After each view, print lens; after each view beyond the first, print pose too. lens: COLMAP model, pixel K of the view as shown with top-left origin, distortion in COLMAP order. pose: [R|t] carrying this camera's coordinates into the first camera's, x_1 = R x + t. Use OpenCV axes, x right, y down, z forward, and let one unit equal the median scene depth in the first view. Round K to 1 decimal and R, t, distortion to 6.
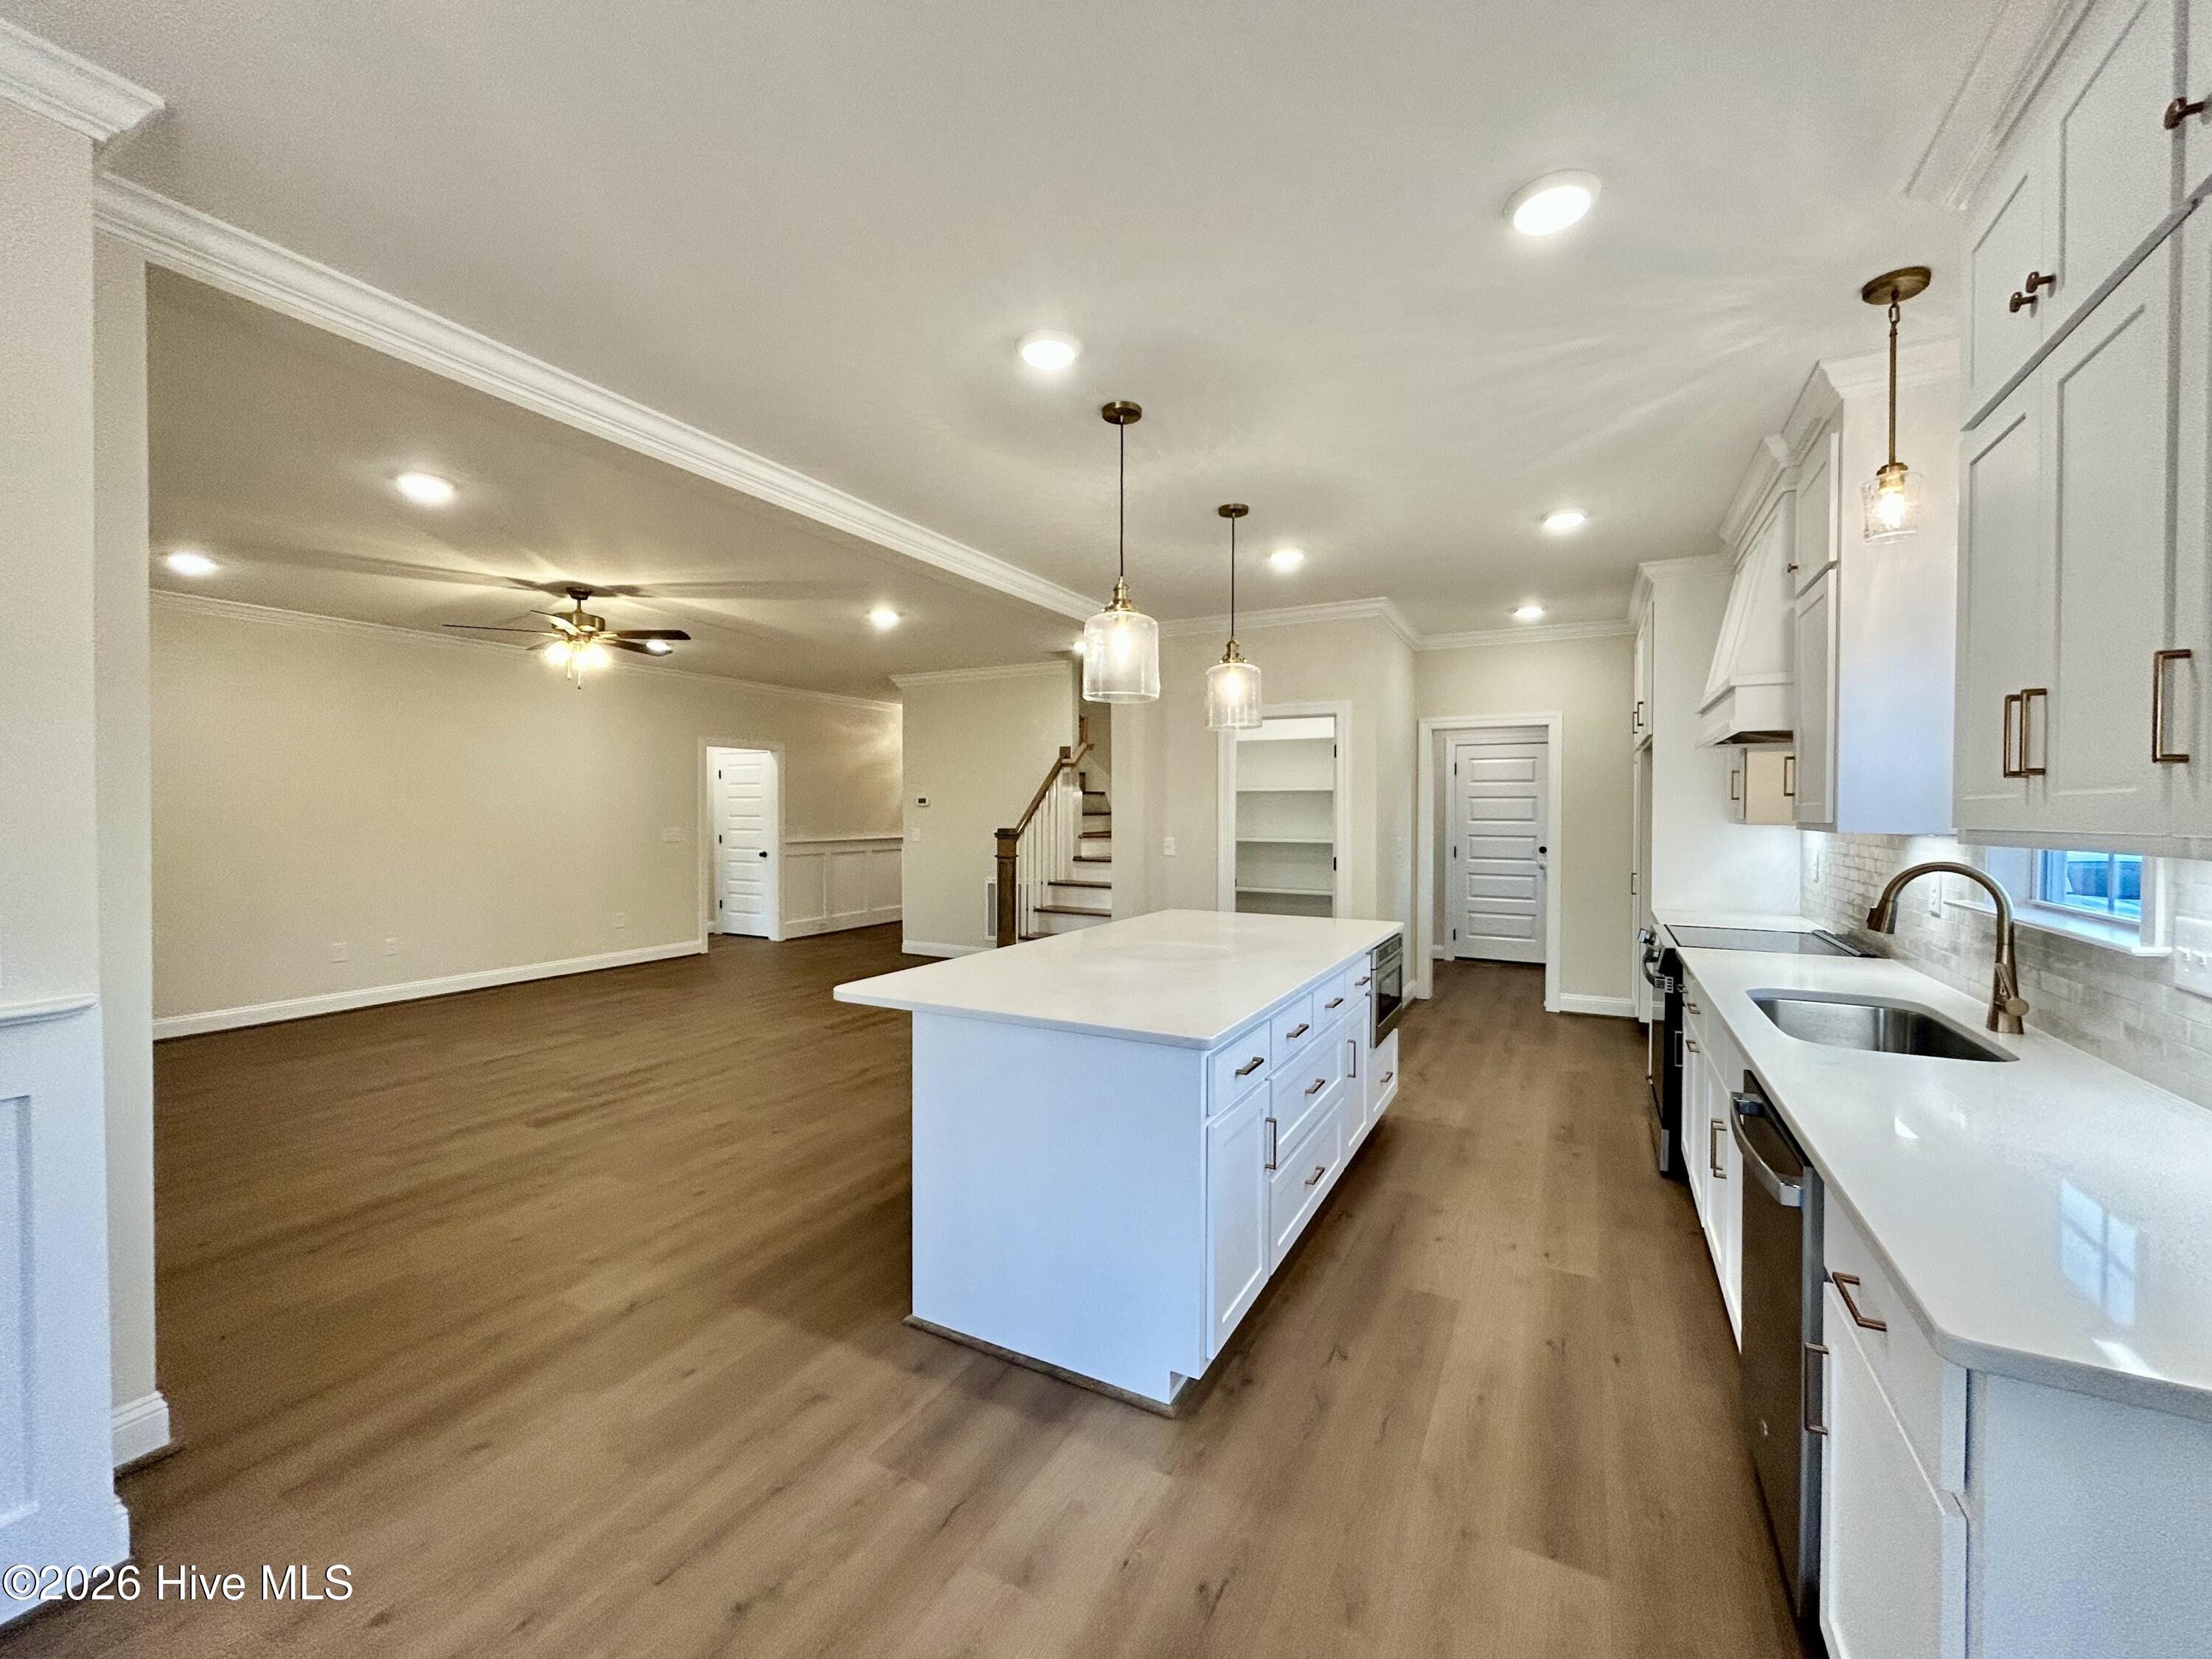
lens RADIAL K [[888.8, 0, 1106.0], [0, 888.8, 829.5], [0, 0, 1]] dist [0.000755, -0.000011]
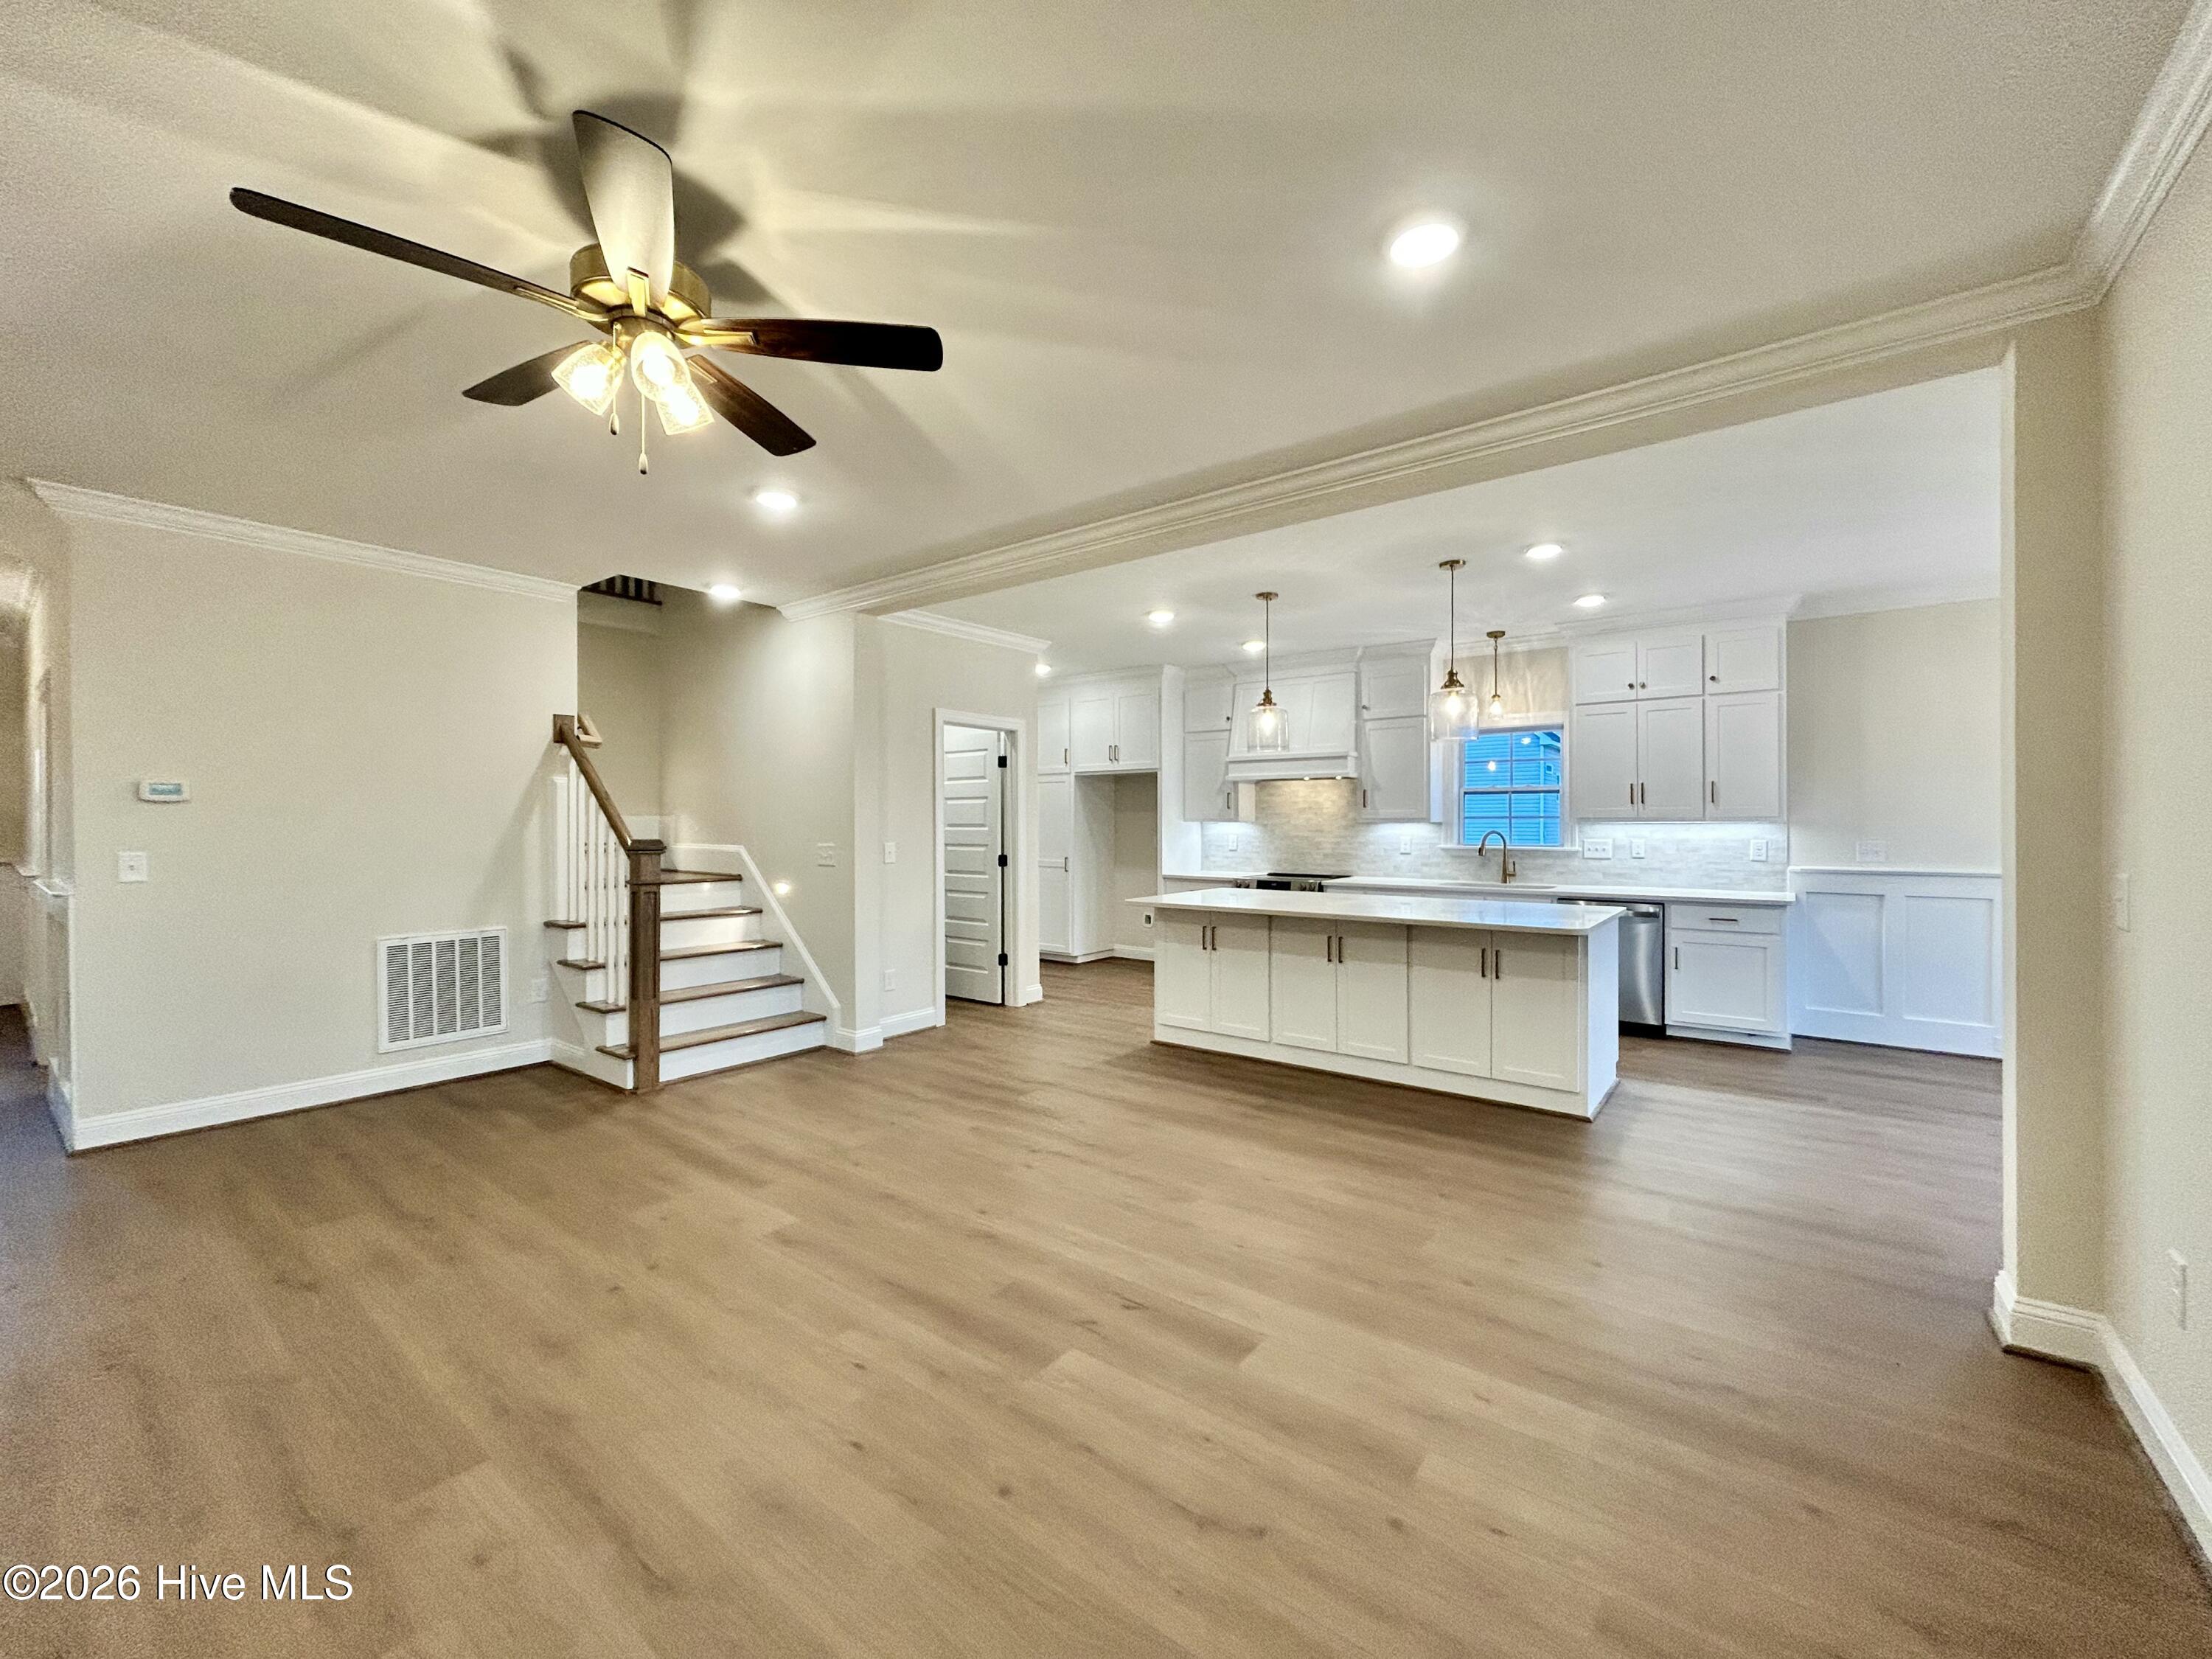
lens RADIAL K [[892.2, 0, 1106.0], [0, 892.2, 829.5], [0, 0, 1]] dist [-0.000801, -0.000112]
pose [[0.166740, -0.011808, 0.985930, -1.271924], [0.024280, 0.999674, 0.007866, -0.011667], [-0.985702, 0.022627, 0.166972, 1.020369]]
